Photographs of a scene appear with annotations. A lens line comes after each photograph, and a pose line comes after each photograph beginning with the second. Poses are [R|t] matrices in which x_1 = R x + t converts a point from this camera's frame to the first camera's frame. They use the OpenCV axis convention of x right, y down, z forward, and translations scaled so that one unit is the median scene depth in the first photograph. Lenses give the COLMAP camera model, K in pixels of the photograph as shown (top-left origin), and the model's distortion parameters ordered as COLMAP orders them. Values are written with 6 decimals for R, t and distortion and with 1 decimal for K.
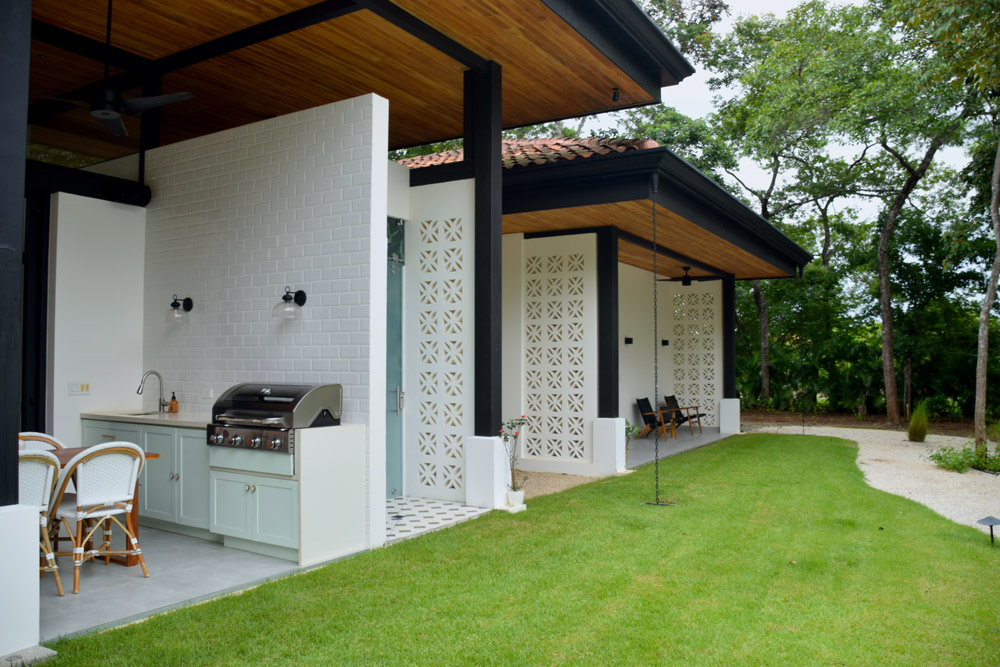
lens RADIAL K [[780.2, 0, 500.0], [0, 780.2, 333.5], [0, 0, 1]] dist [-0.117244, -0.000408]
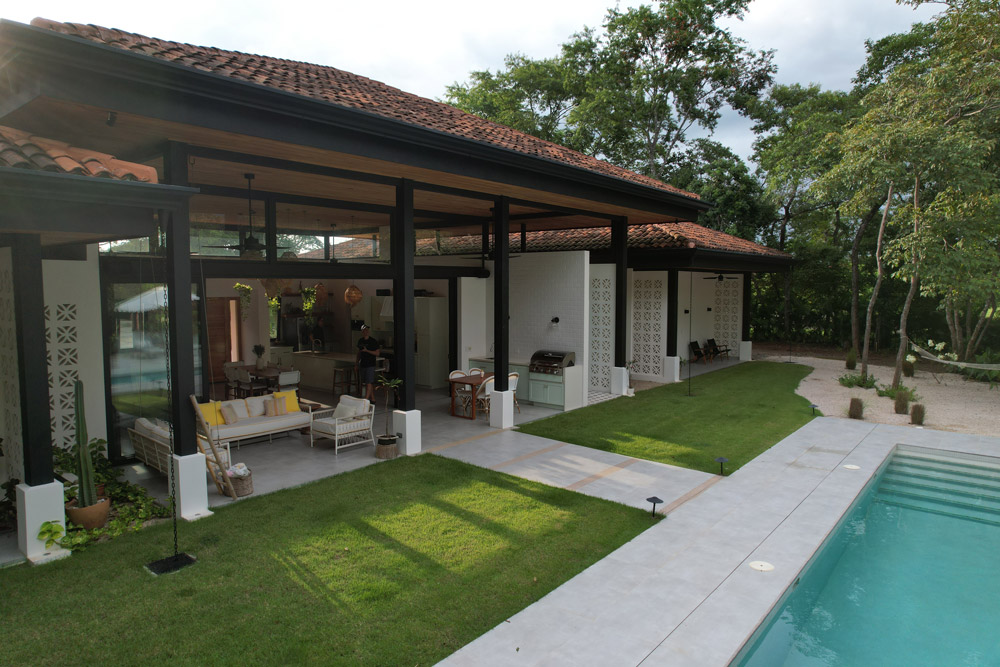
lens RADIAL K [[638.5, 0, 500.0], [0, 638.5, 333.5], [0, 0, 1]] dist [-0.032838, 0.000002]
pose [[0.988444, 0.011807, -0.151129, -0.086677], [0.005793, 0.993292, 0.115486, -0.212632], [0.151479, -0.115027, 0.981745, -1.058400]]
